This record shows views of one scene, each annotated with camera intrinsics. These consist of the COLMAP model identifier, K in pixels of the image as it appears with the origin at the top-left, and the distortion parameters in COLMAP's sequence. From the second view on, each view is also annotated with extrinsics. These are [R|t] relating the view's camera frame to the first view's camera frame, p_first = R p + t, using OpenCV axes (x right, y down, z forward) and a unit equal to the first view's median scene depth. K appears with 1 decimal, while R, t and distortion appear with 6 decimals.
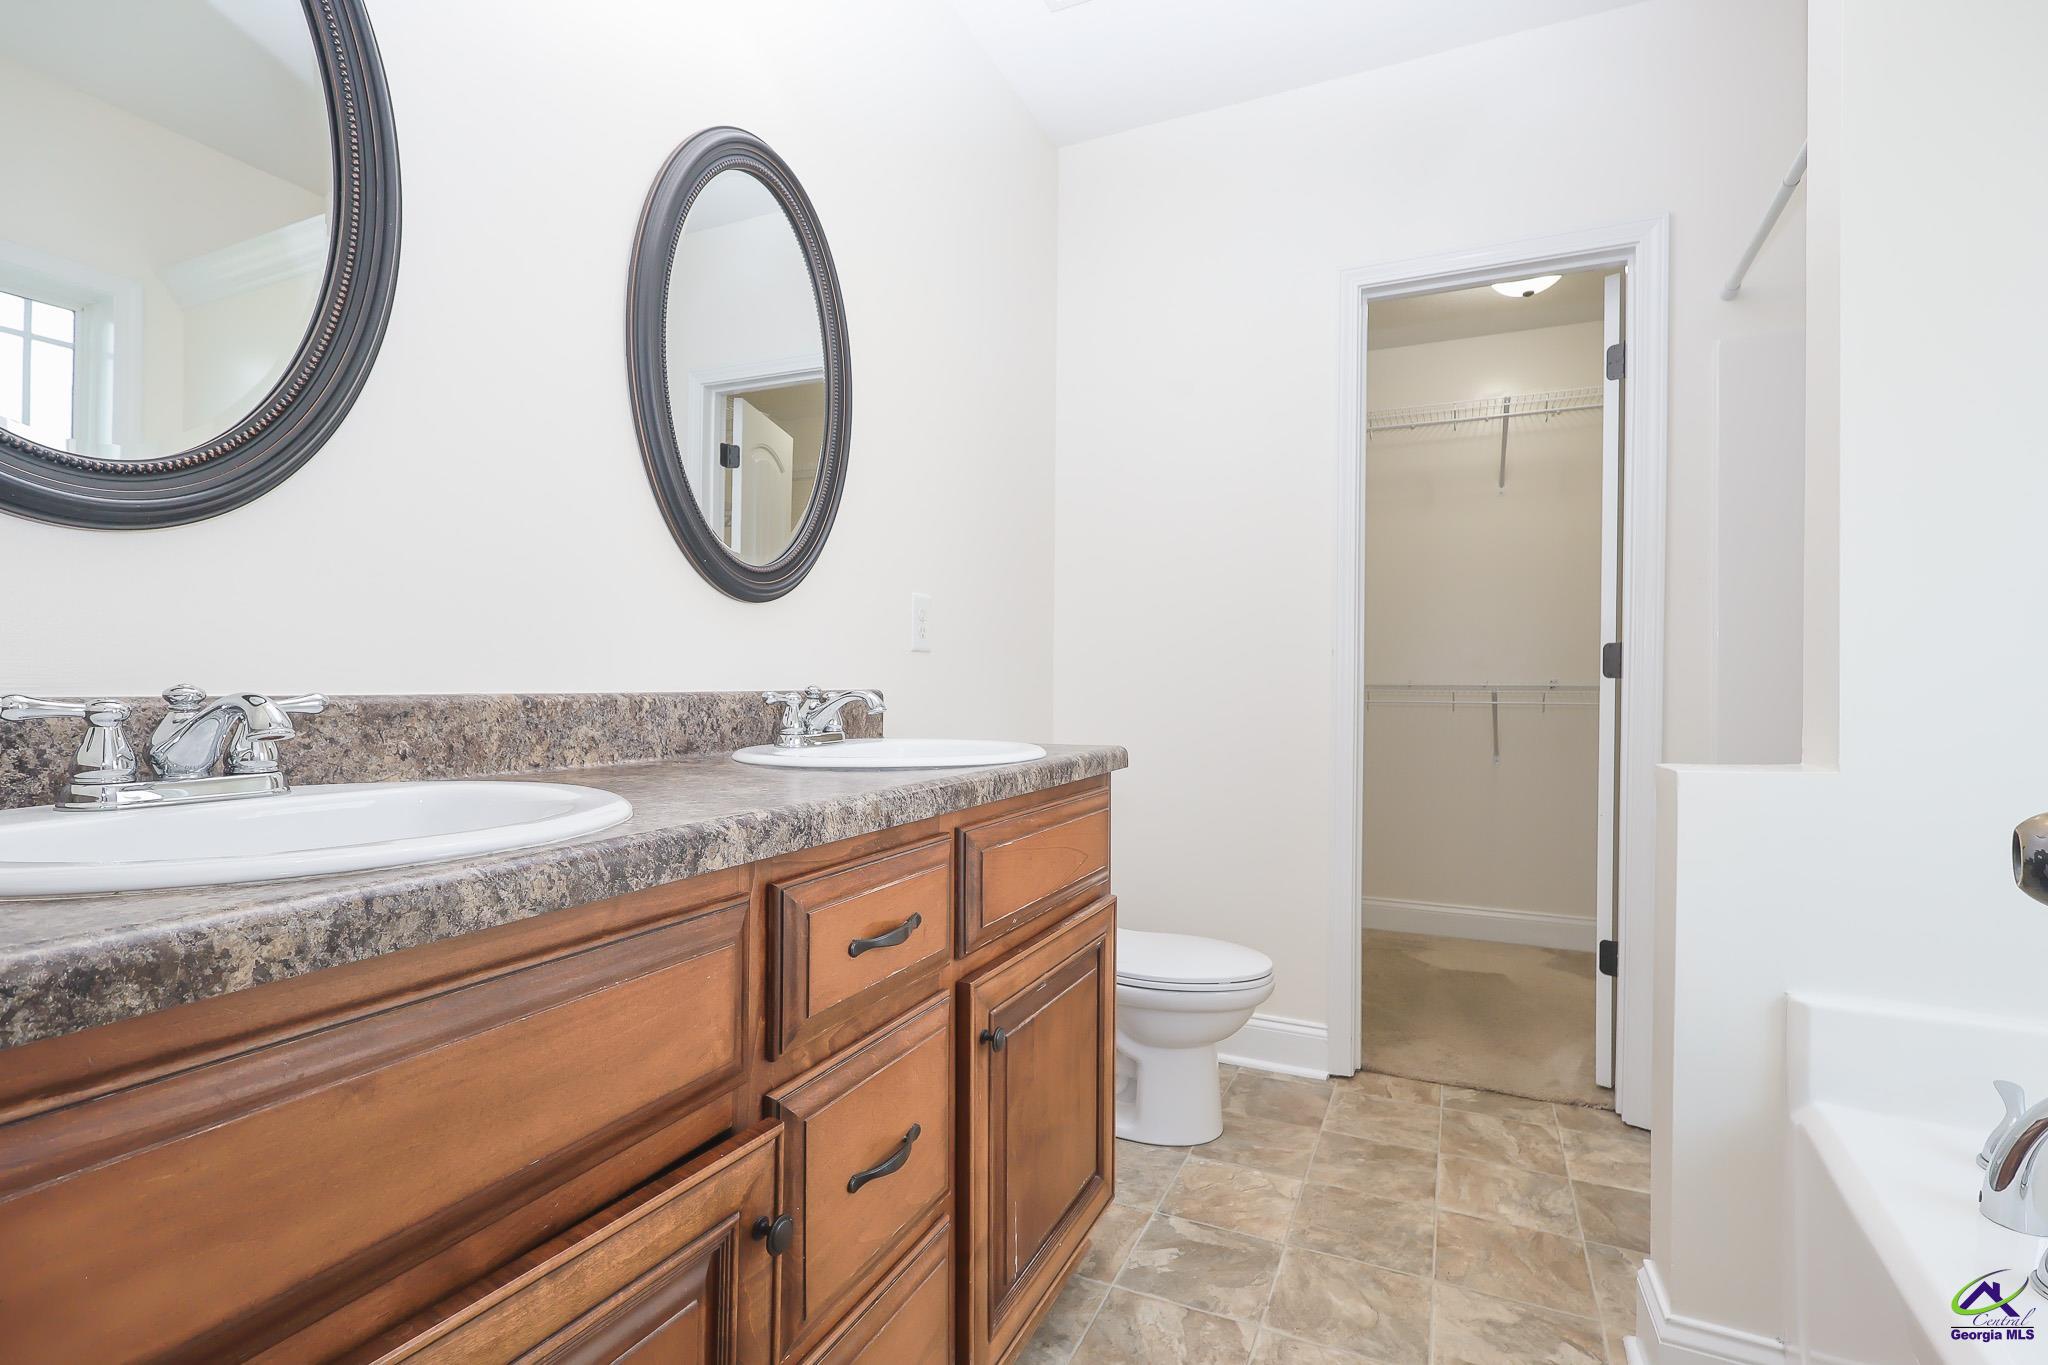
lens RADIAL K [[946.3, 0, 1027.7], [0, 946.3, 681.8], [0, 0, 1]] dist [-0.000708, 0.000413]
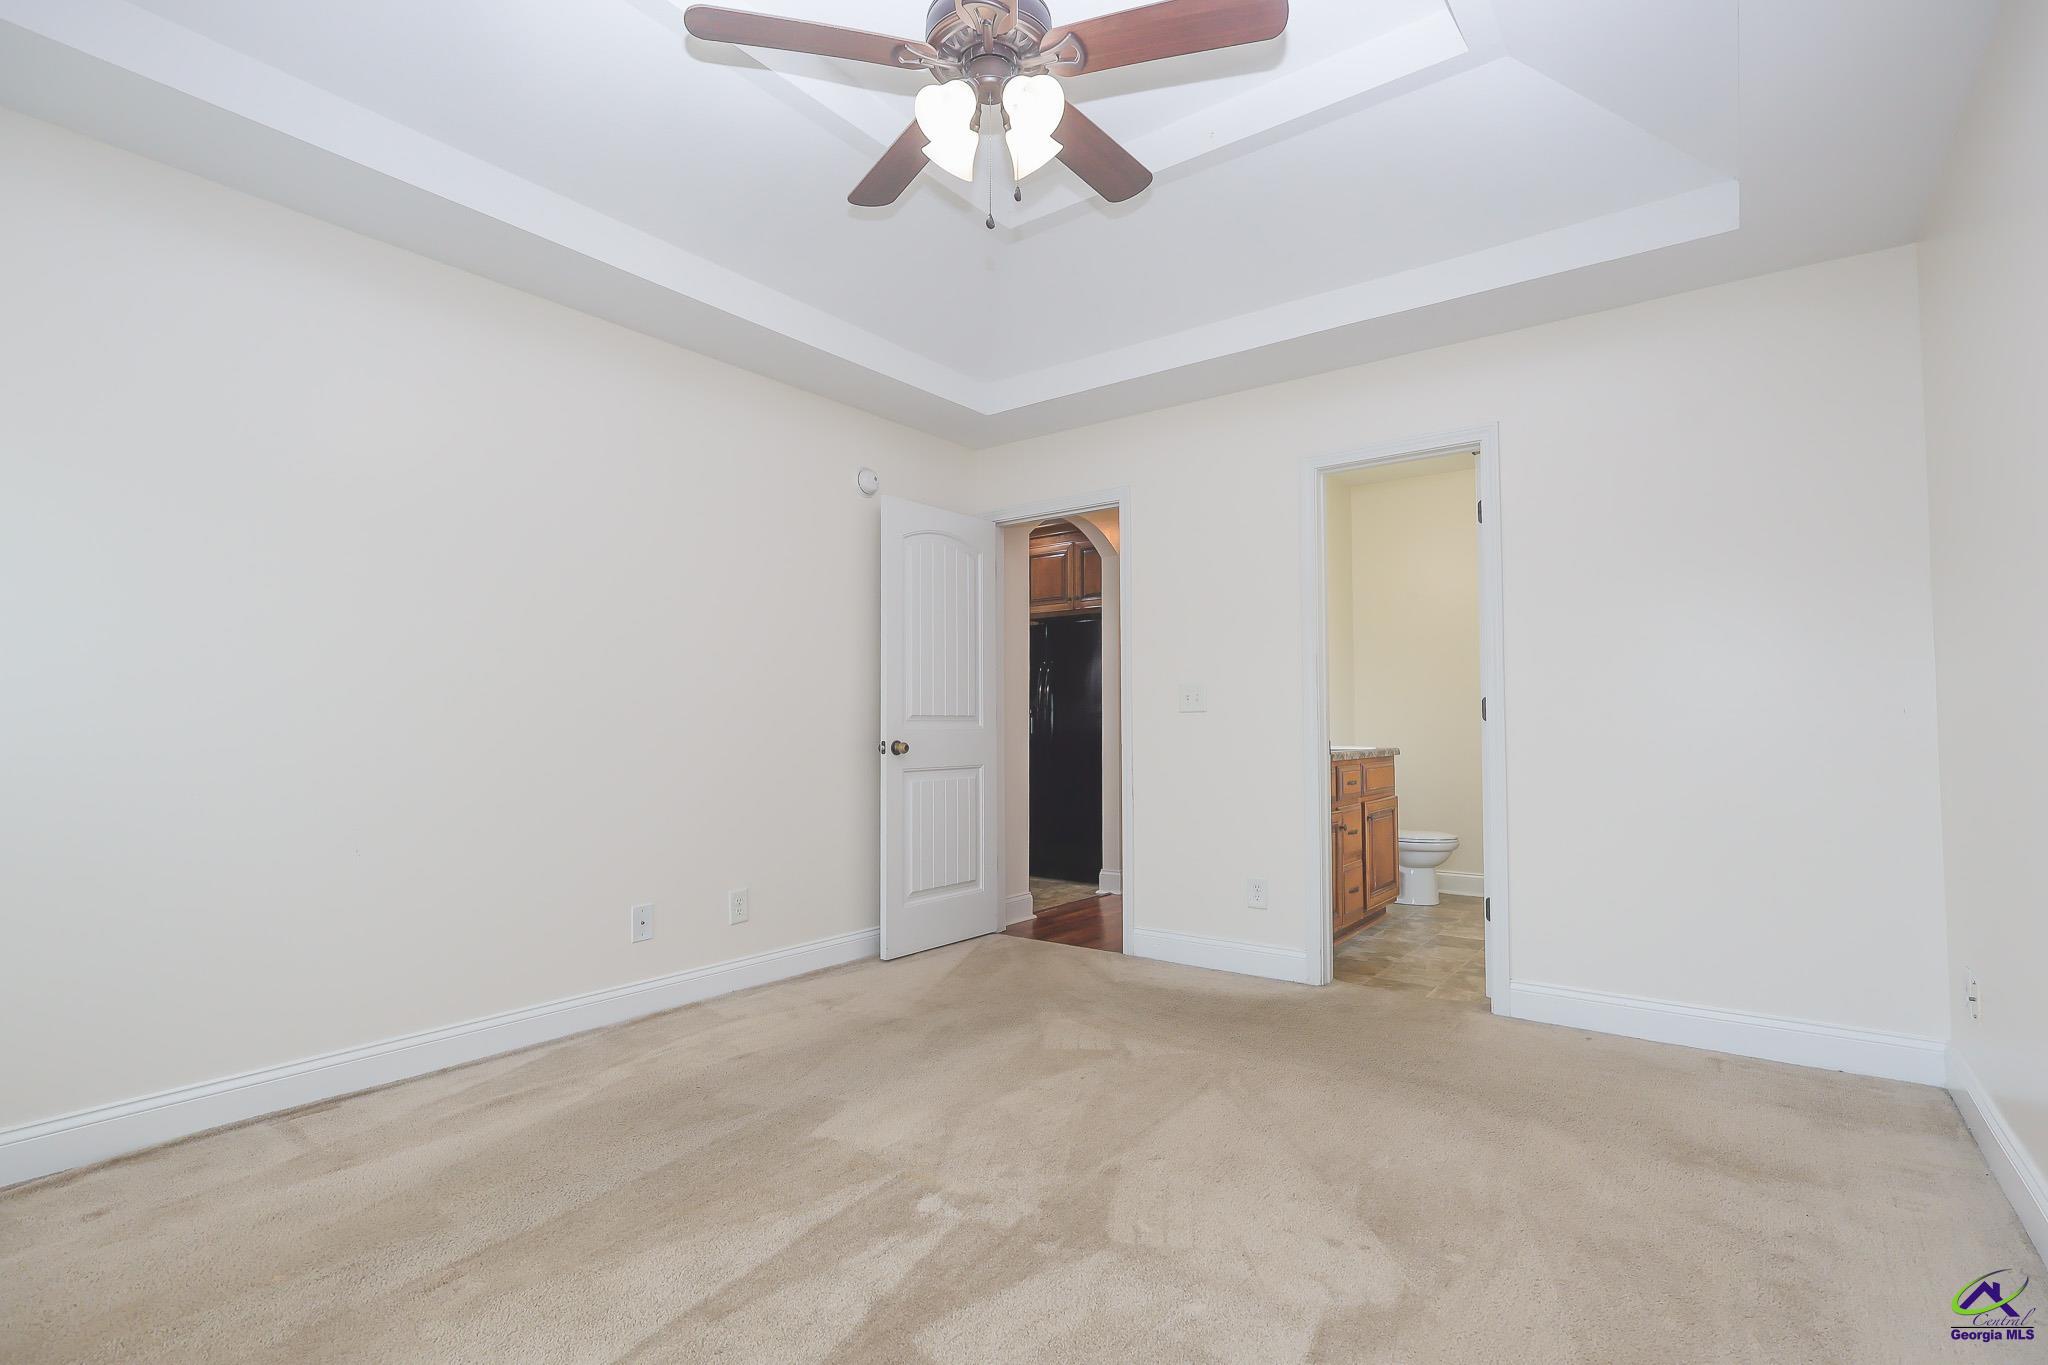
lens RADIAL K [[946.3, 0, 1027.7], [0, 946.3, 681.8], [0, 0, 1]] dist [-0.000708, 0.000413]
pose [[0.971356, -0.022598, -0.236552, -0.417627], [0.013101, 0.999047, -0.041644, -0.036168], [0.237268, 0.037352, 0.970726, -2.786256]]
